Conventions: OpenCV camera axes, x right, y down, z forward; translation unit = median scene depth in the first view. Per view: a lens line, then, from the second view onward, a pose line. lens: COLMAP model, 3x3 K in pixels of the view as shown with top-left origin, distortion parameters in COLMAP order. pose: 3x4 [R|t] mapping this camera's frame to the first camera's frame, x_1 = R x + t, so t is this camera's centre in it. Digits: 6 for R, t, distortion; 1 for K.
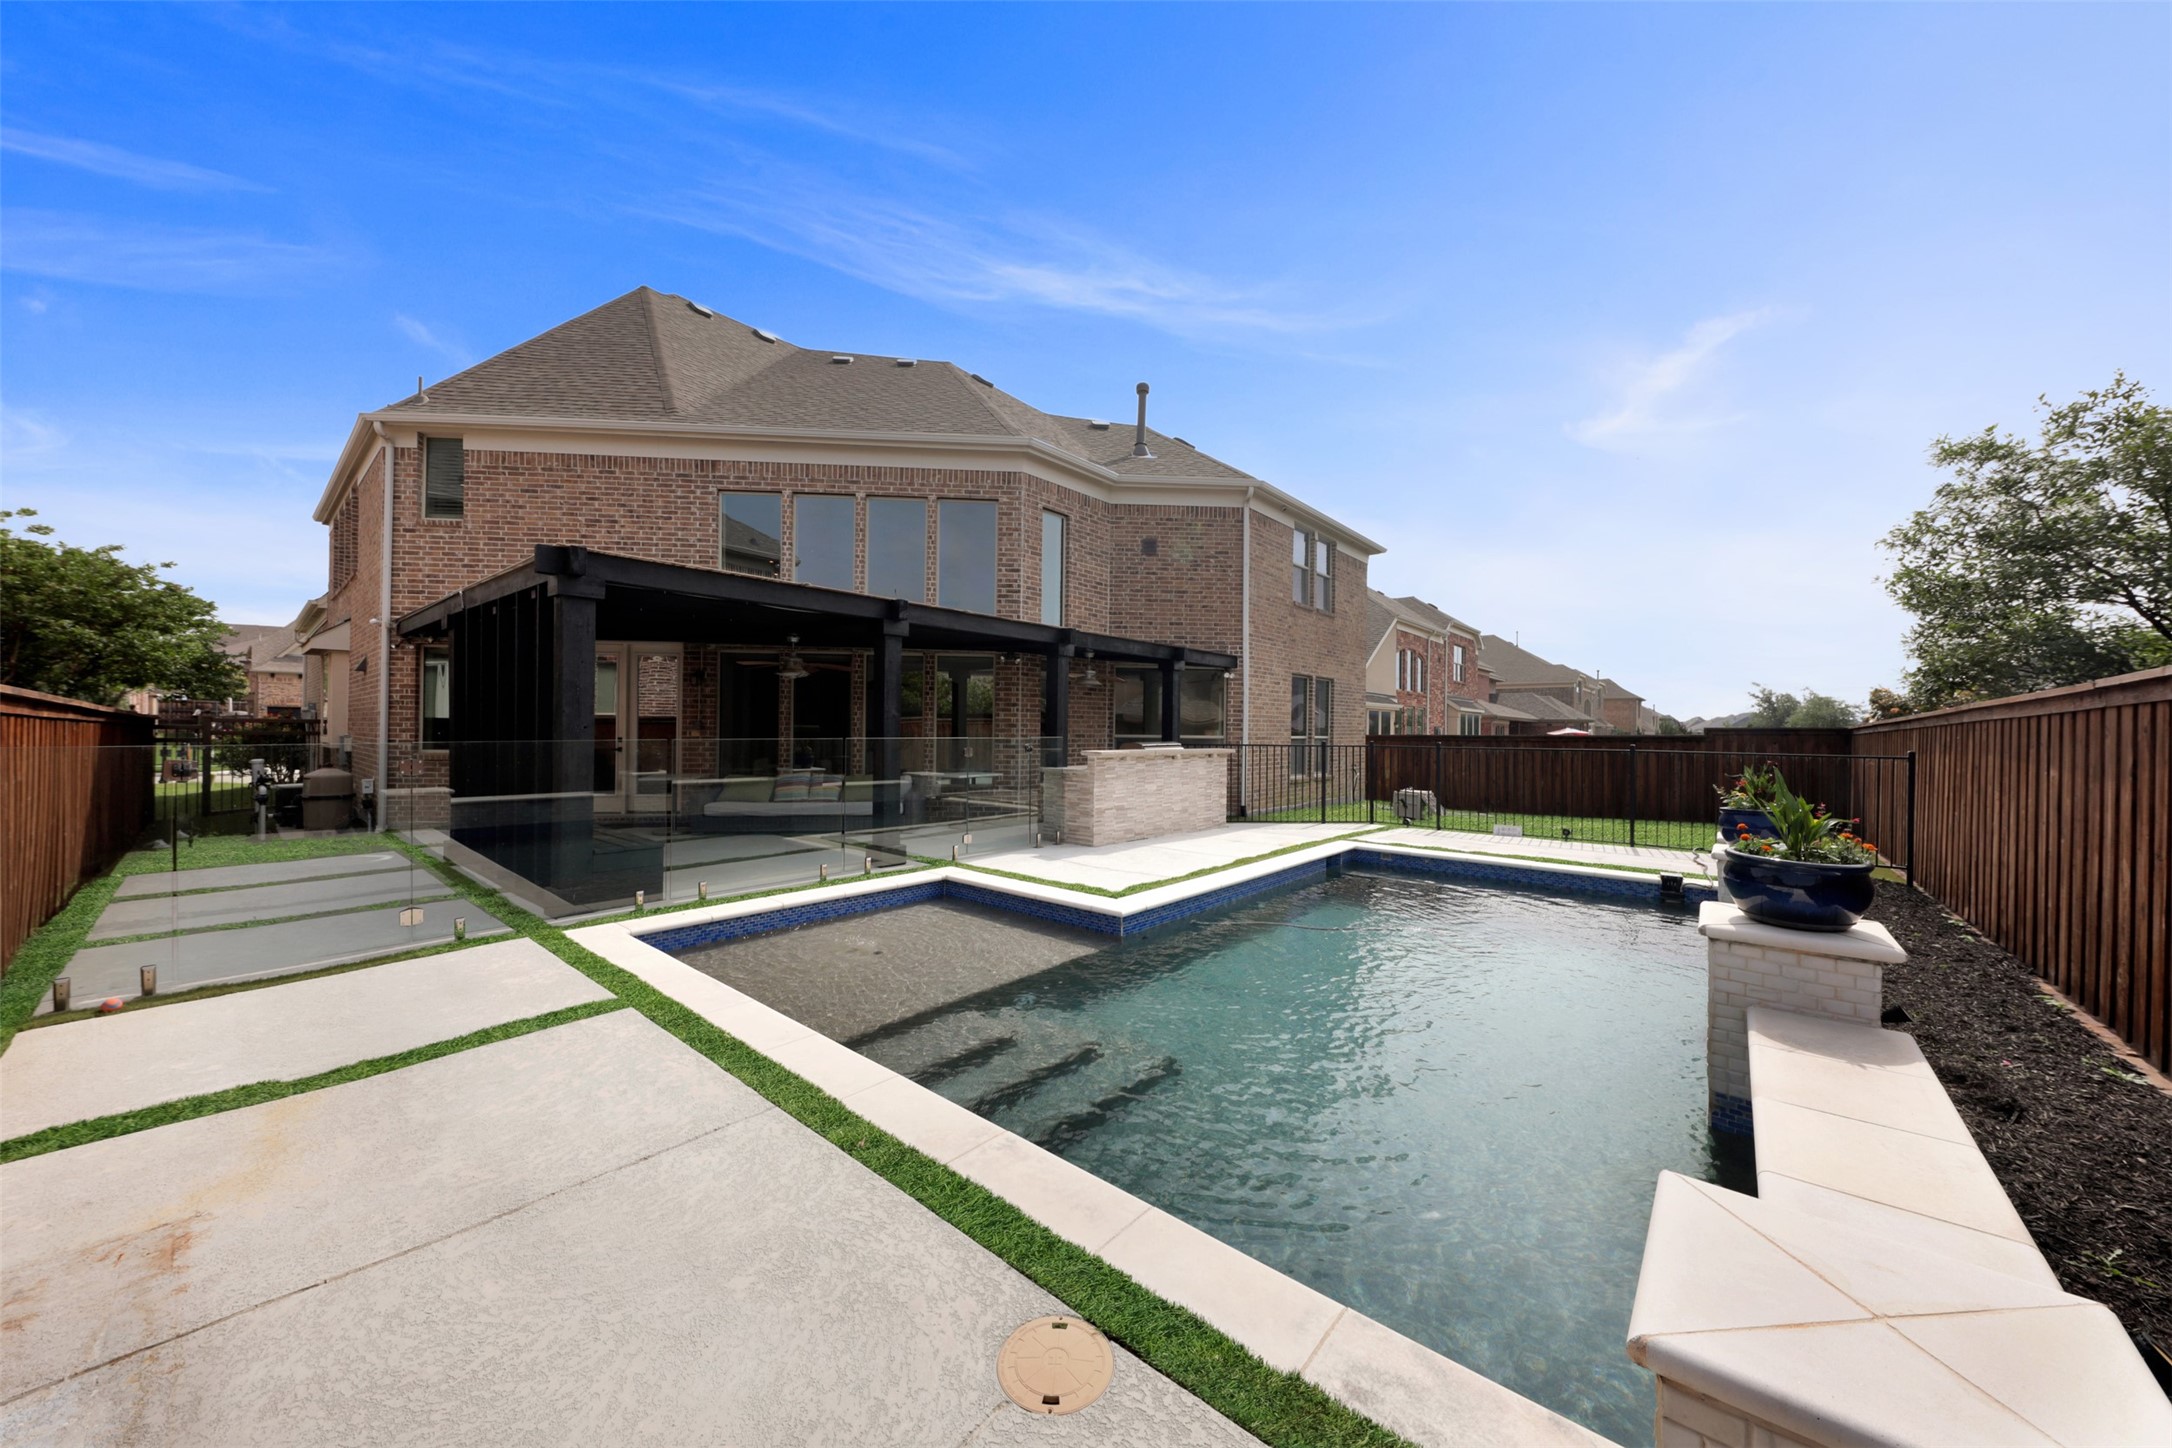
lens RADIAL K [[749.1, 0, 1099.1], [0, 749.1, 732.1], [0, 0, 1]] dist [0.001578, 0.000094]
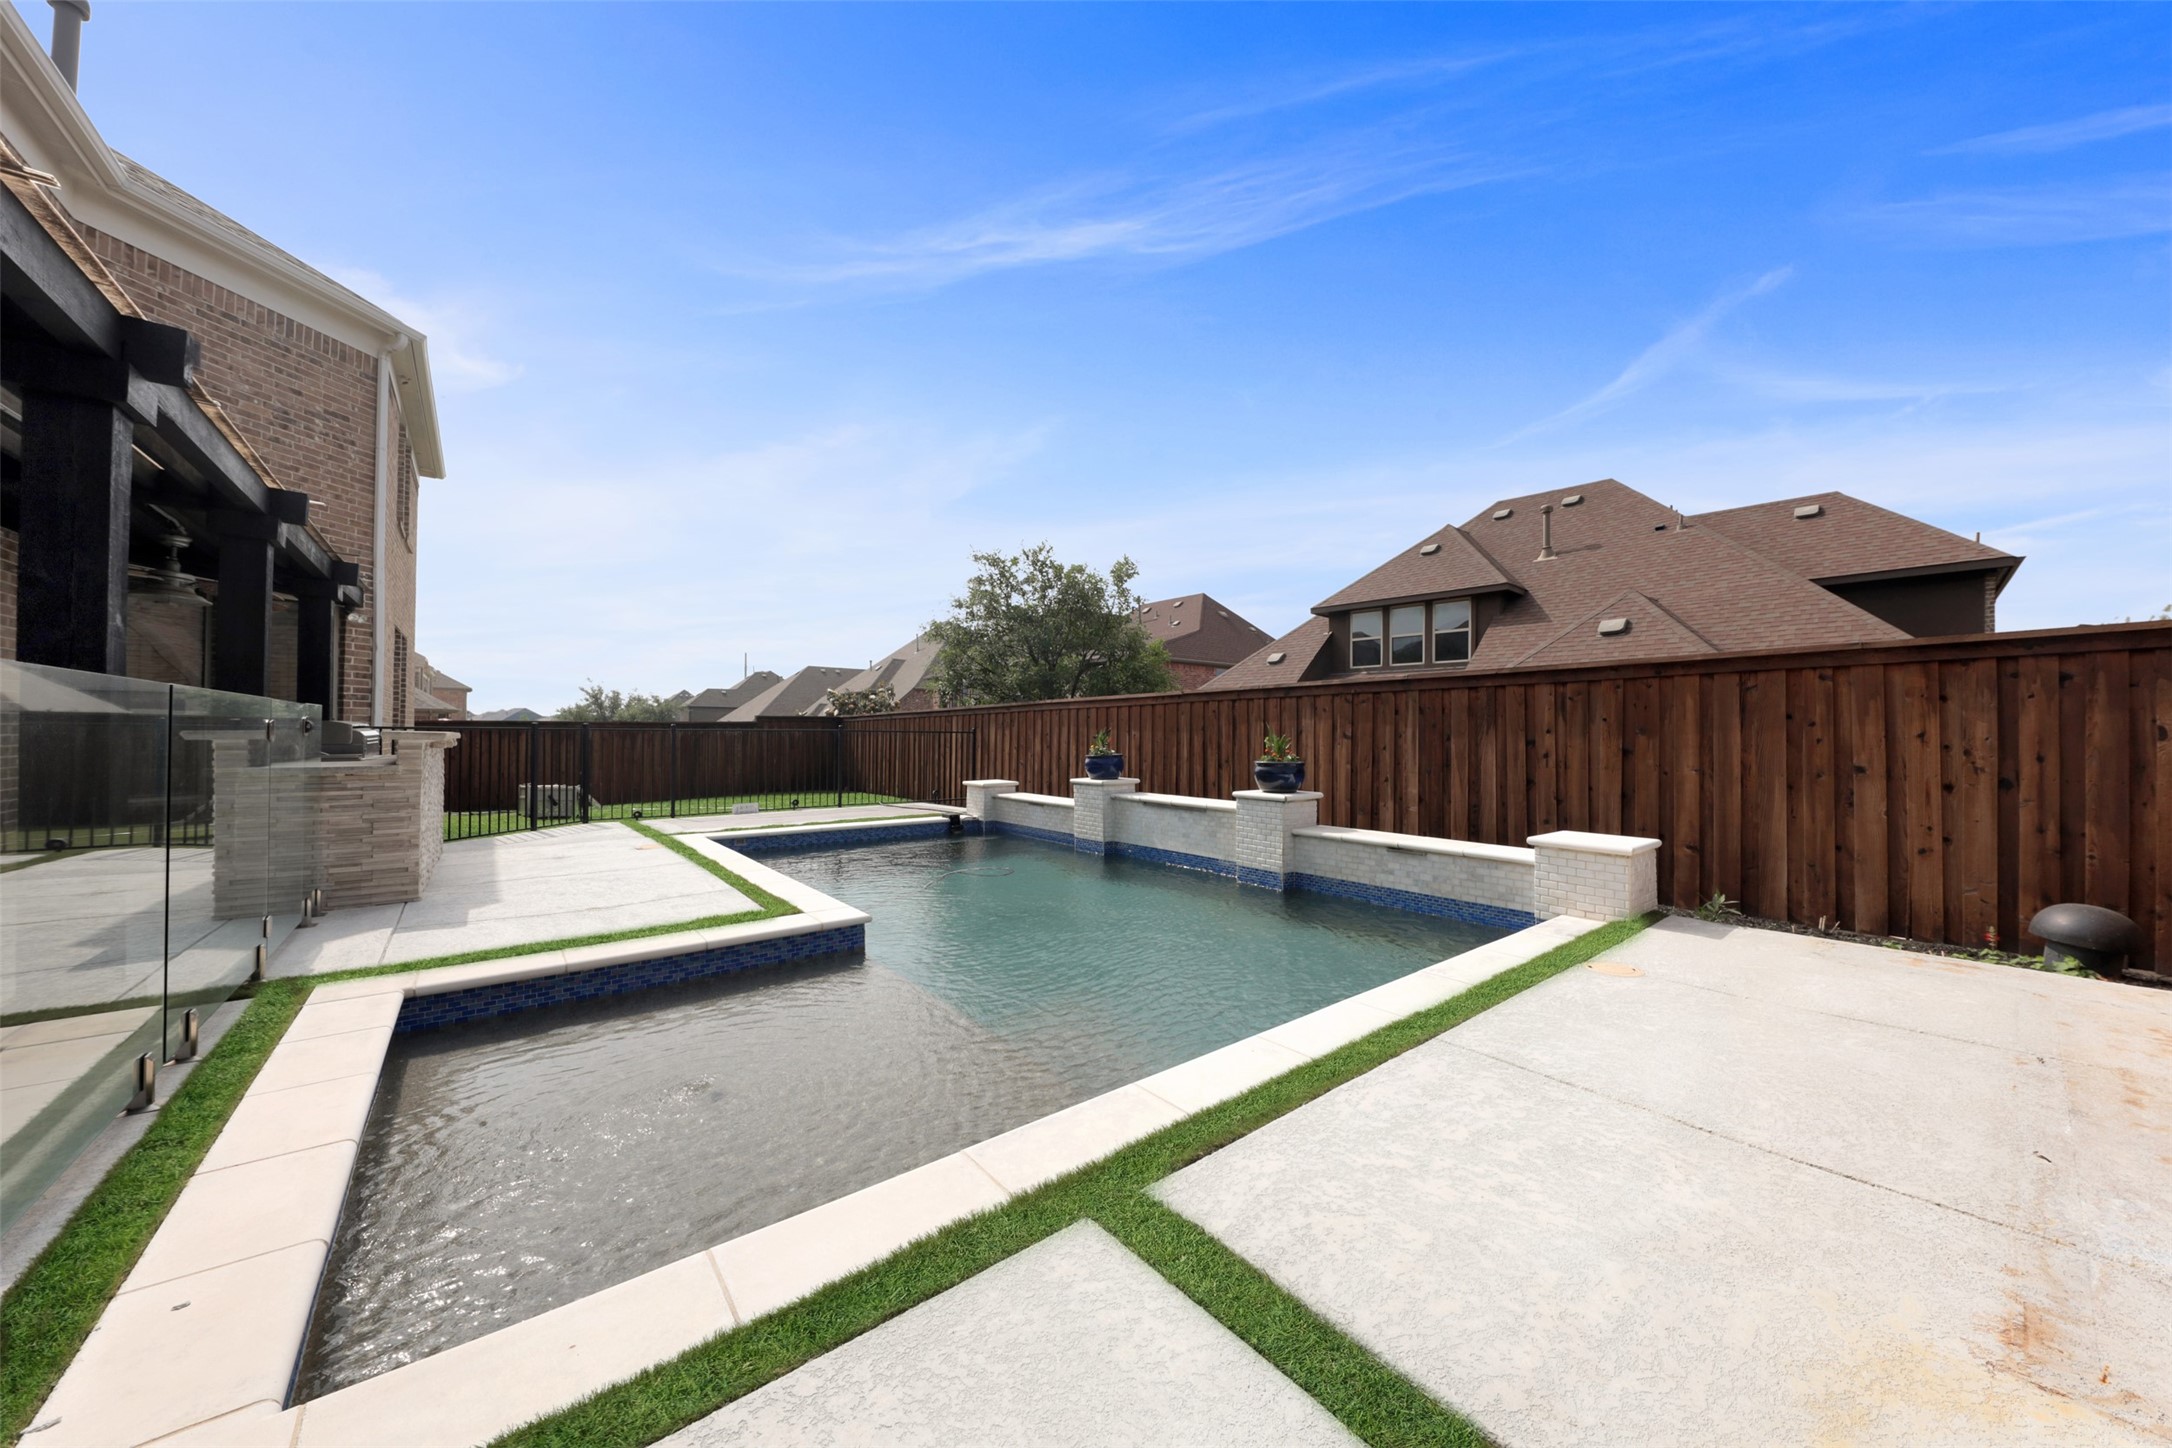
lens RADIAL K [[749.1, 0, 1099.7], [0, 749.1, 728.7], [0, 0, 1]] dist [0.001578, 0.000094]
pose [[0.177705, 0.001820, 0.984082, -1.096837], [-0.002479, 0.999996, -0.001402, 0.054601], [-0.984081, -0.002190, 0.177709, 0.912627]]
